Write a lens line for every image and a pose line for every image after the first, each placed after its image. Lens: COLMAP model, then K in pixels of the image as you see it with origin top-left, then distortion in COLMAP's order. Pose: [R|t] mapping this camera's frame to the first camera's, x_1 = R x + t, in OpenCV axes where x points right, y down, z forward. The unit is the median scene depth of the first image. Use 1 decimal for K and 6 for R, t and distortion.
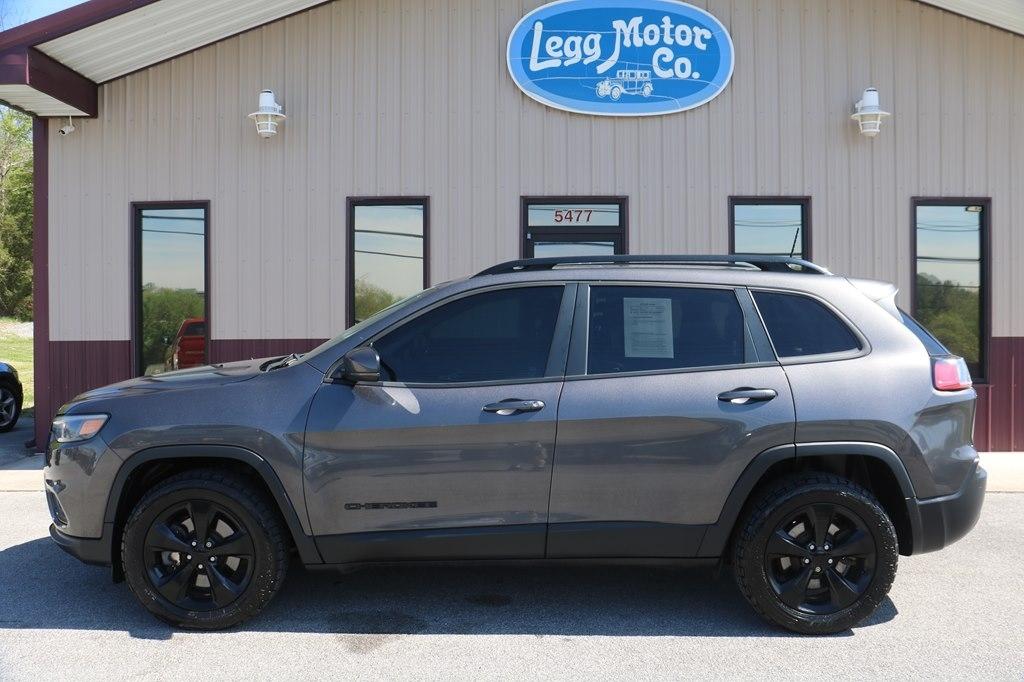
lens RADIAL K [[794.7, 0, 515.1], [0, 794.7, 324.2], [0, 0, 1]] dist [-0.077886, 0.030481]
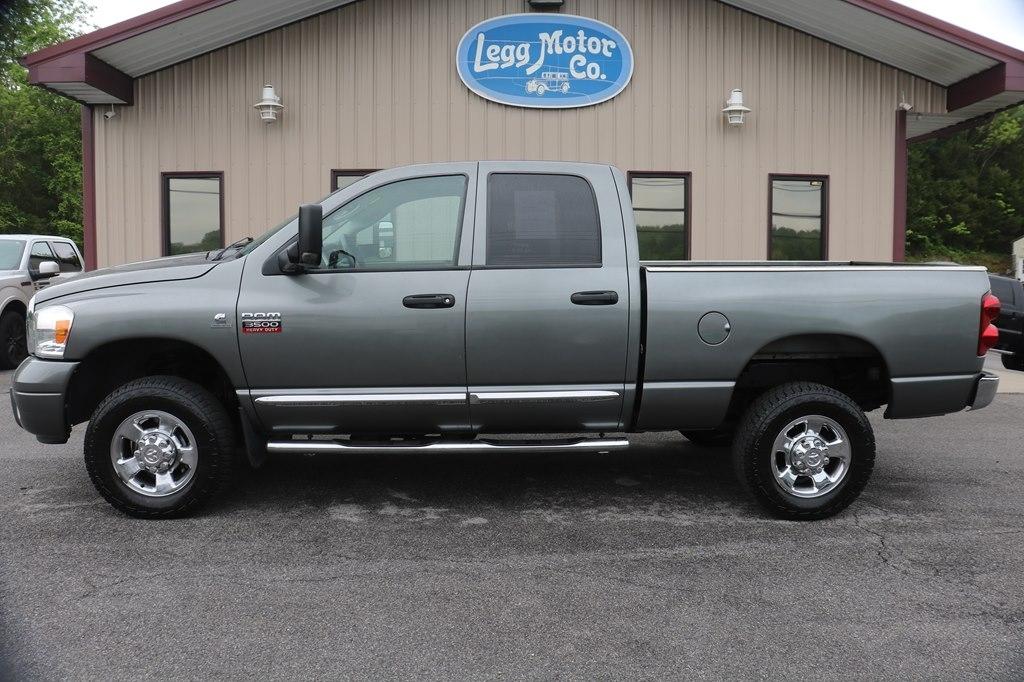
lens RADIAL K [[906.6, 0, 509.8], [0, 906.6, 342.4], [0, 0, 1]] dist [-0.156872, 0.160356]
pose [[0.999602, 0.004711, 0.027827, 0.038124], [-0.006502, 0.997889, 0.064619, 0.023863], [-0.027464, -0.064774, 0.997522, -0.484854]]
